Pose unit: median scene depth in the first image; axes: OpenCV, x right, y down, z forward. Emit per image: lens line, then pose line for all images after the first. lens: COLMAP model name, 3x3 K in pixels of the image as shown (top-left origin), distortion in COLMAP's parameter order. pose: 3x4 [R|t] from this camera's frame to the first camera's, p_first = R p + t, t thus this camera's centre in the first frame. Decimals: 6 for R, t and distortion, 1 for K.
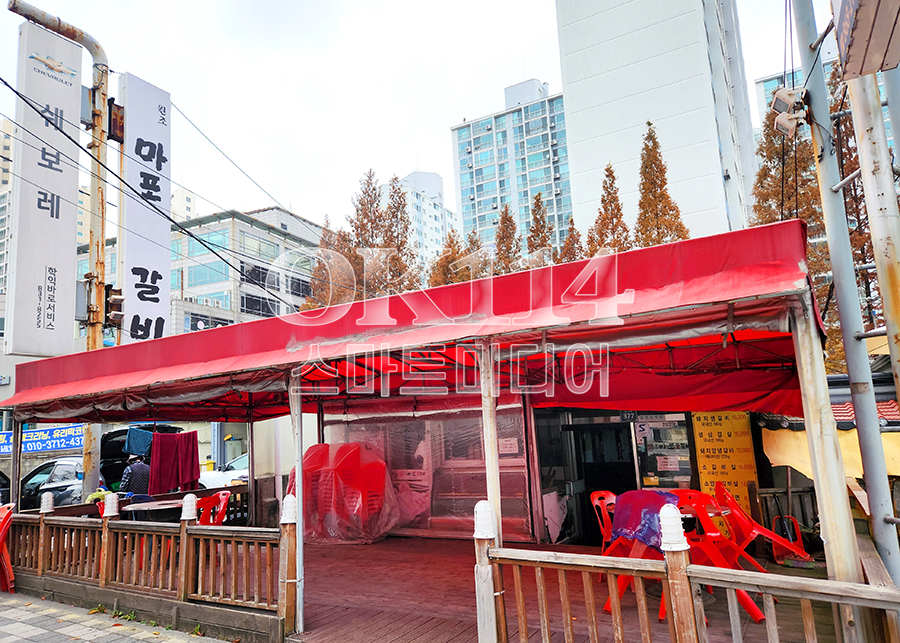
lens RADIAL K [[625.0, 0, 450.0], [0, 625.0, 321.5], [0, 0, 1]] dist [0.079725, -0.060055]
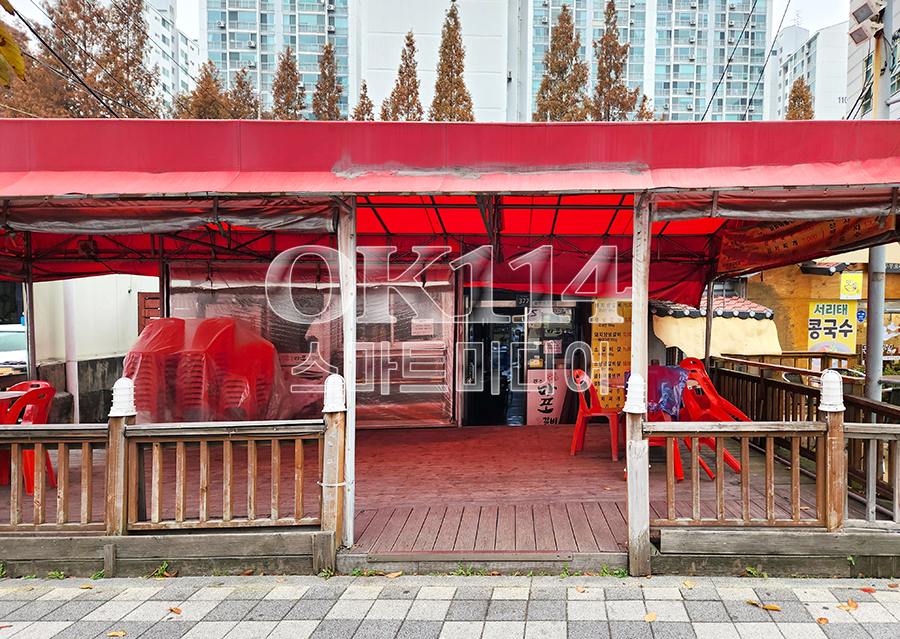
lens RADIAL K [[640.2, 0, 510.3], [0, 640.2, 322.1], [0, 0, 1]] dist [0.077860, -0.060788]
pose [[0.830328, 0.030525, 0.556438, -0.306420], [-0.121713, 0.984326, 0.127625, 0.057478], [-0.543821, -0.173696, 0.821029, 0.174976]]
